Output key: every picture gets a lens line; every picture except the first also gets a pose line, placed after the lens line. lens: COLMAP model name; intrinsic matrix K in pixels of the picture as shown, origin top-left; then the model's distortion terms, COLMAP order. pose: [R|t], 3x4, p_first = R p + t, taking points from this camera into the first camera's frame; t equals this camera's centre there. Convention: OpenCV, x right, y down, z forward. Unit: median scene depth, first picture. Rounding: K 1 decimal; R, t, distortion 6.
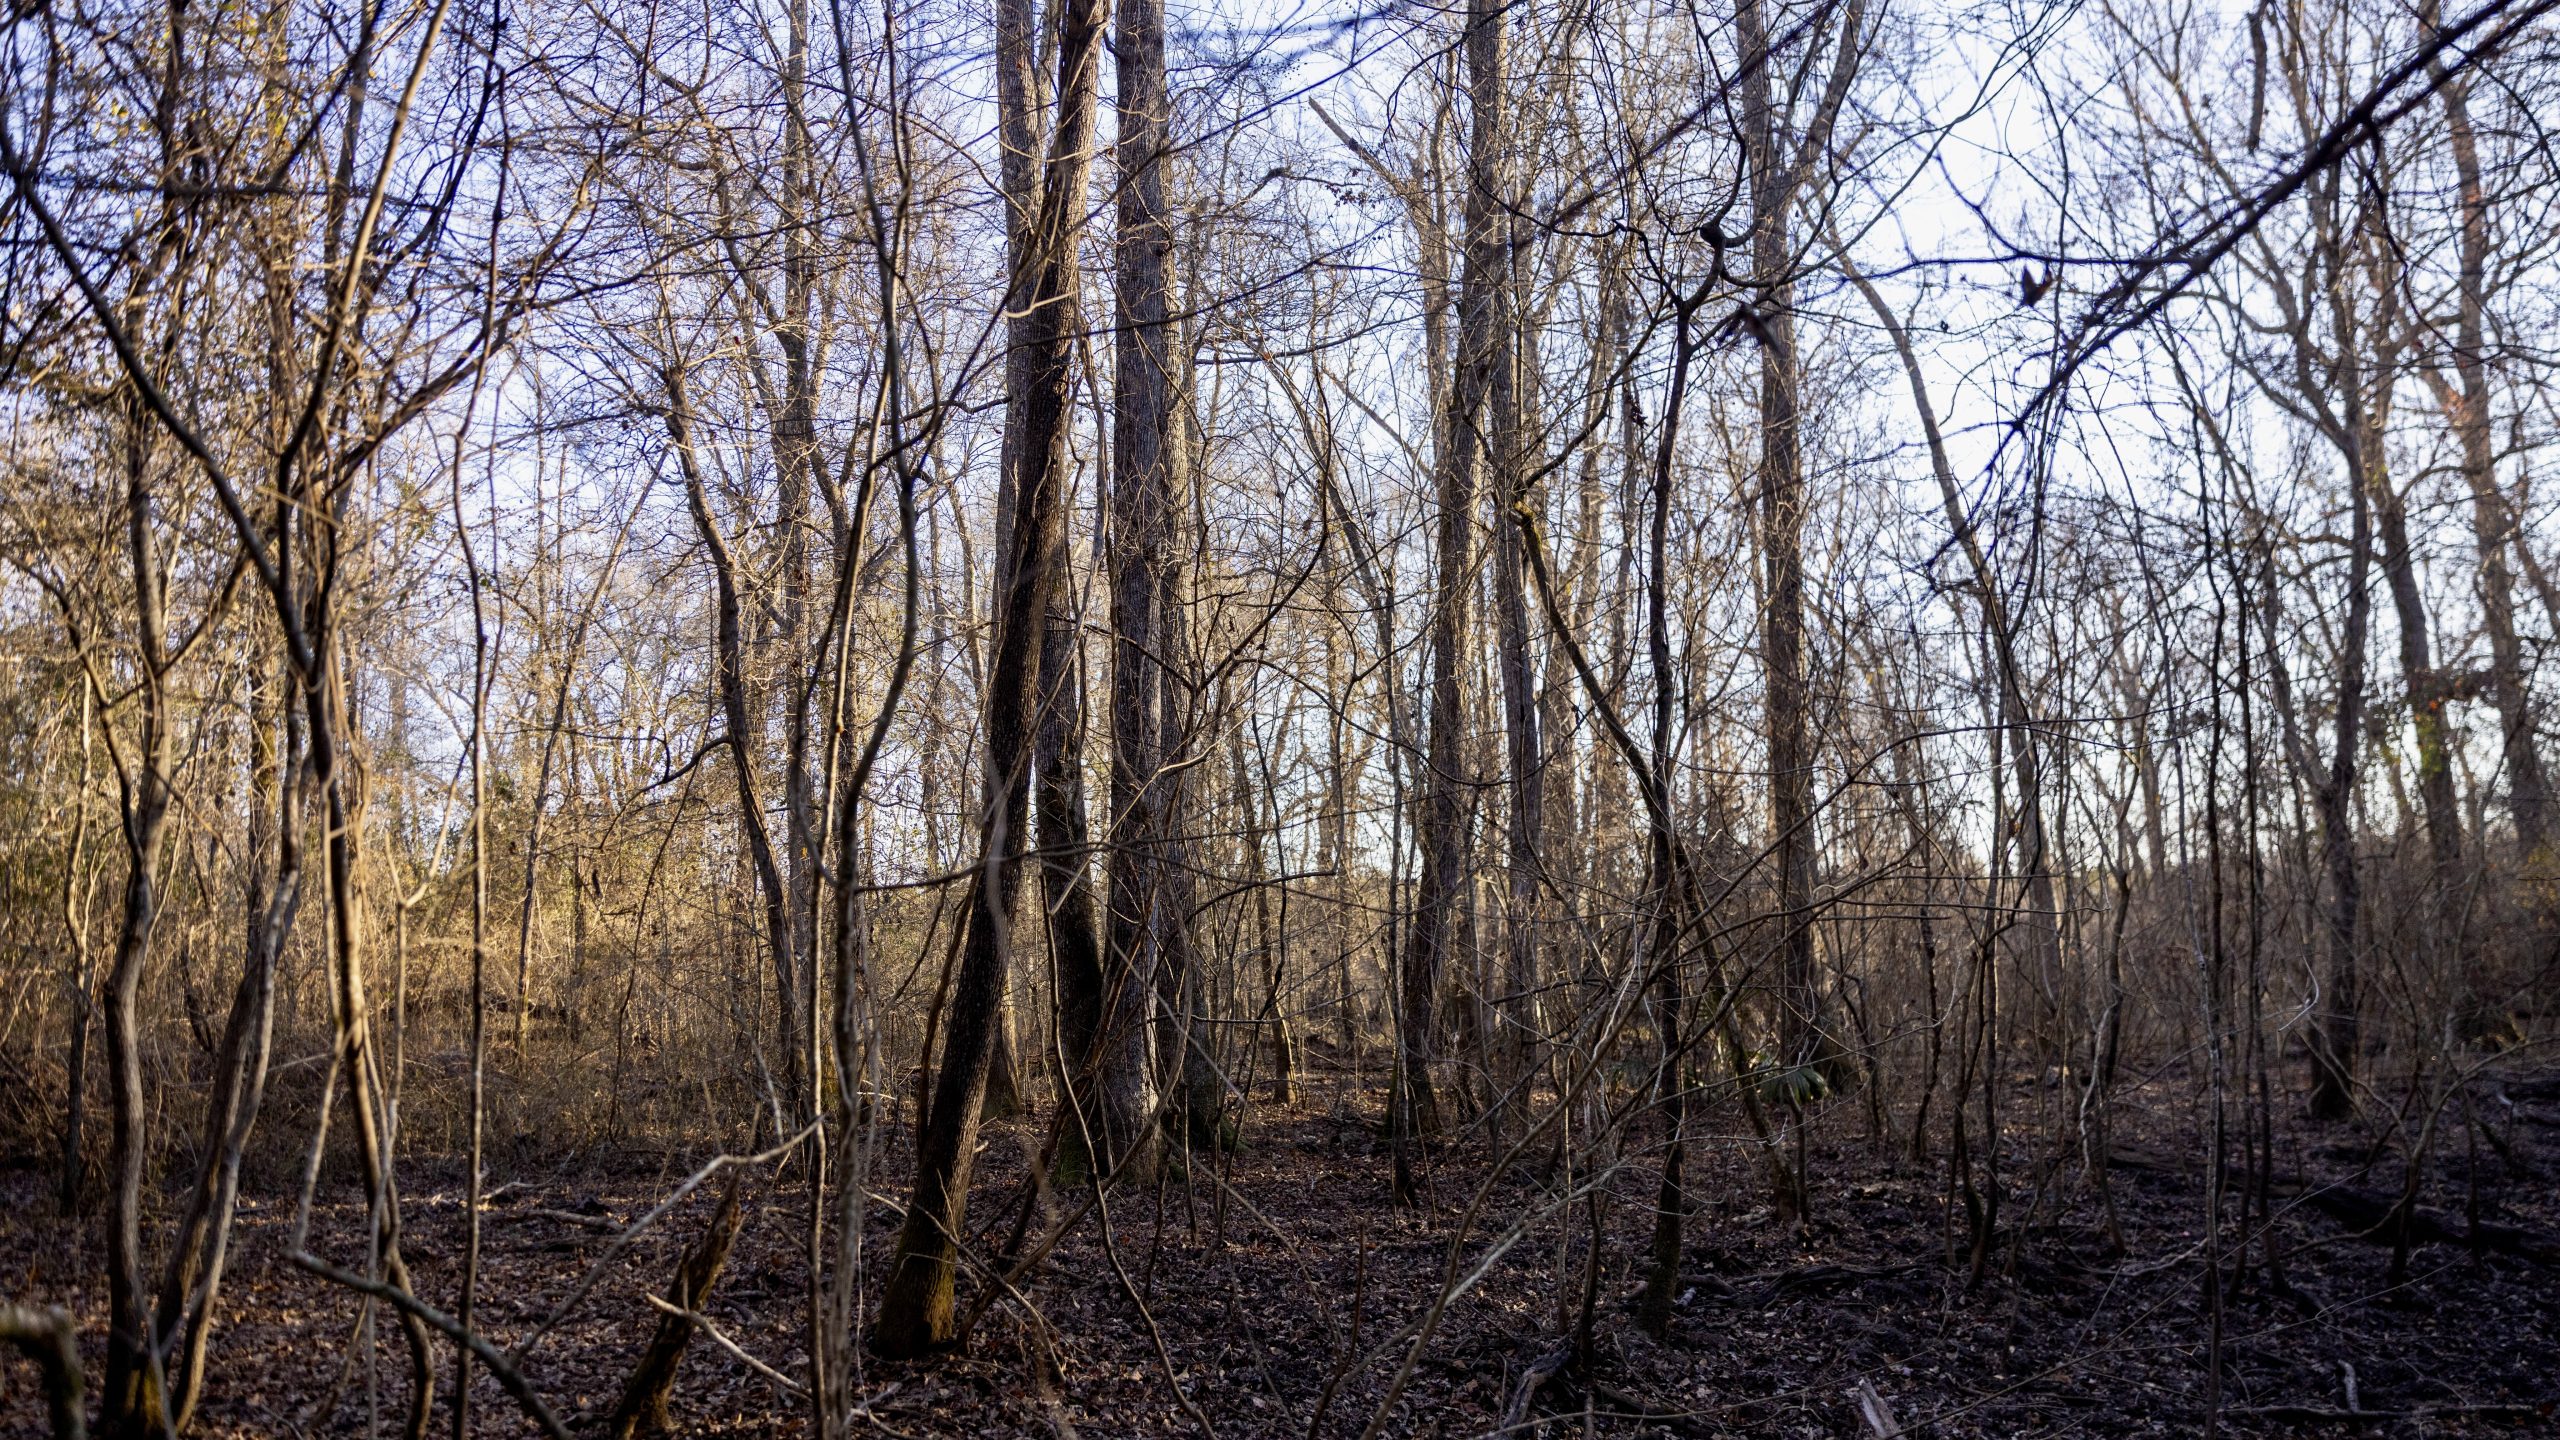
lens RADIAL K [[2171.4, 0, 1308.9], [0, 2171.4, 671.7], [0, 0, 1]] dist [-0.174964, 0.210798]
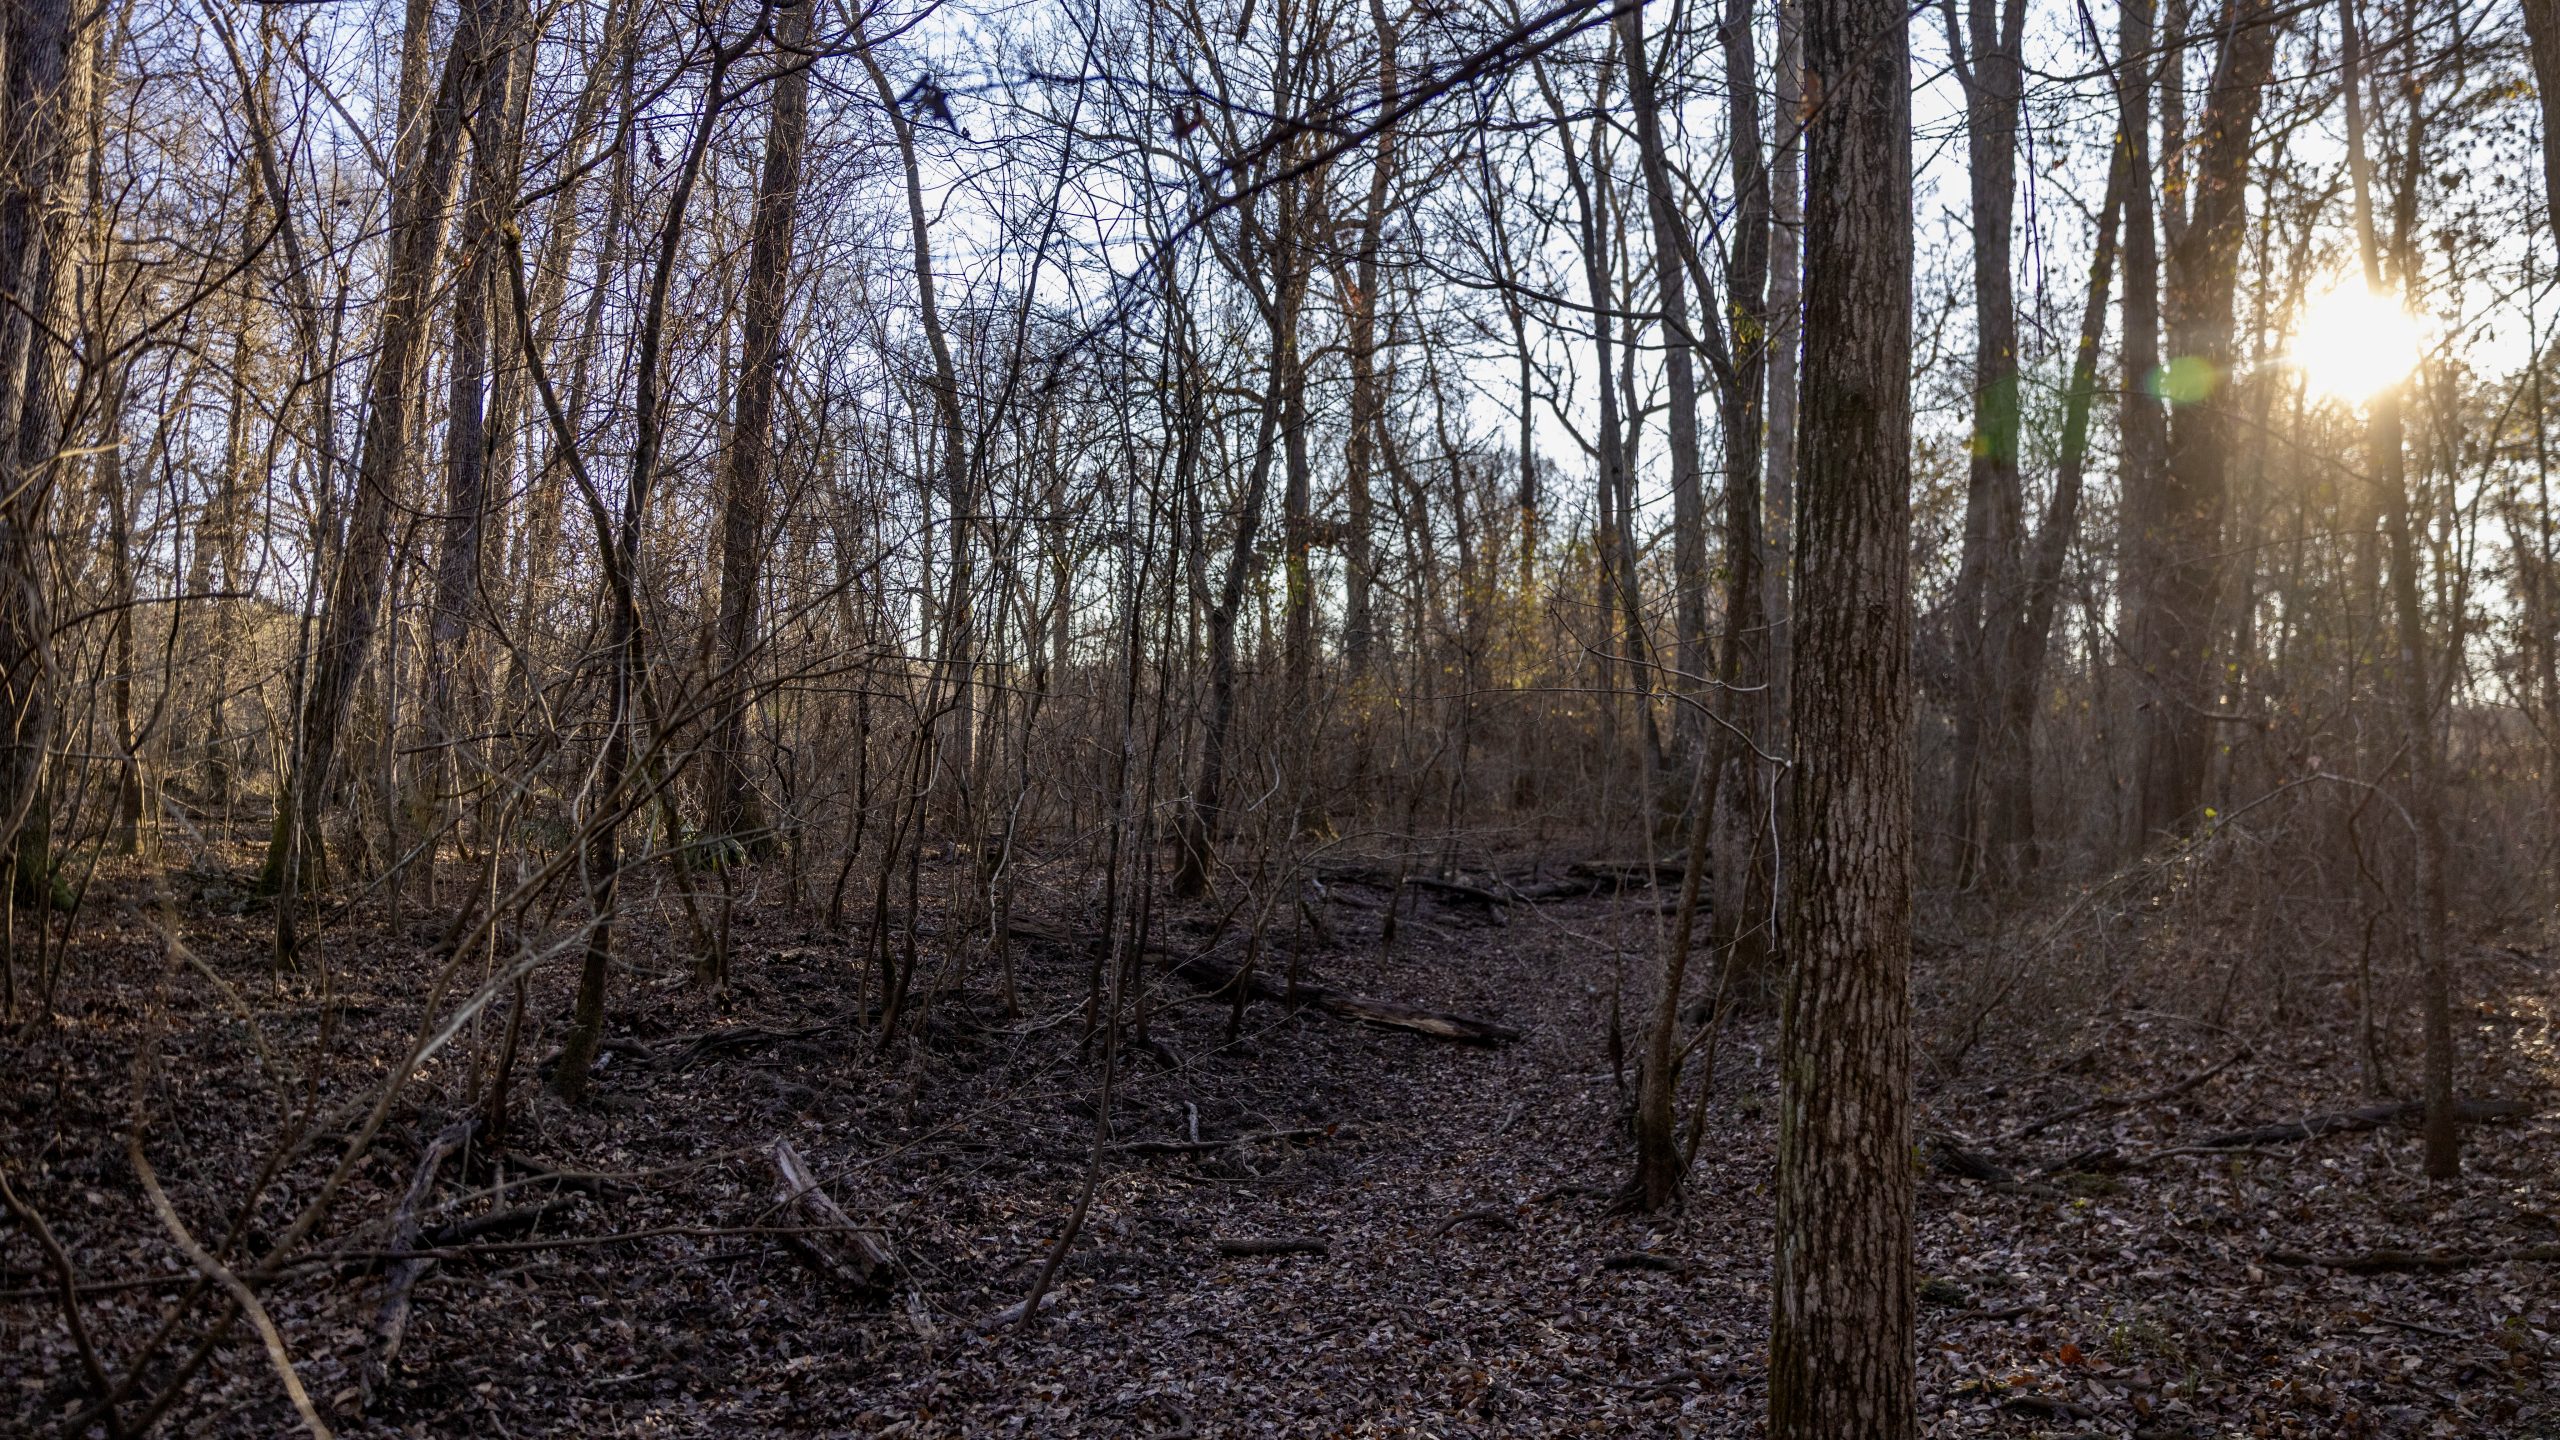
lens RADIAL K [[2171.4, 0, 1308.9], [0, 2171.4, 671.7], [0, 0, 1]] dist [-0.174964, 0.210798]
pose [[0.763611, 0.075910, 0.641199, -0.218400], [-0.131187, 0.990592, 0.038959, 0.034649], [-0.632209, -0.113866, 0.766385, 0.063840]]
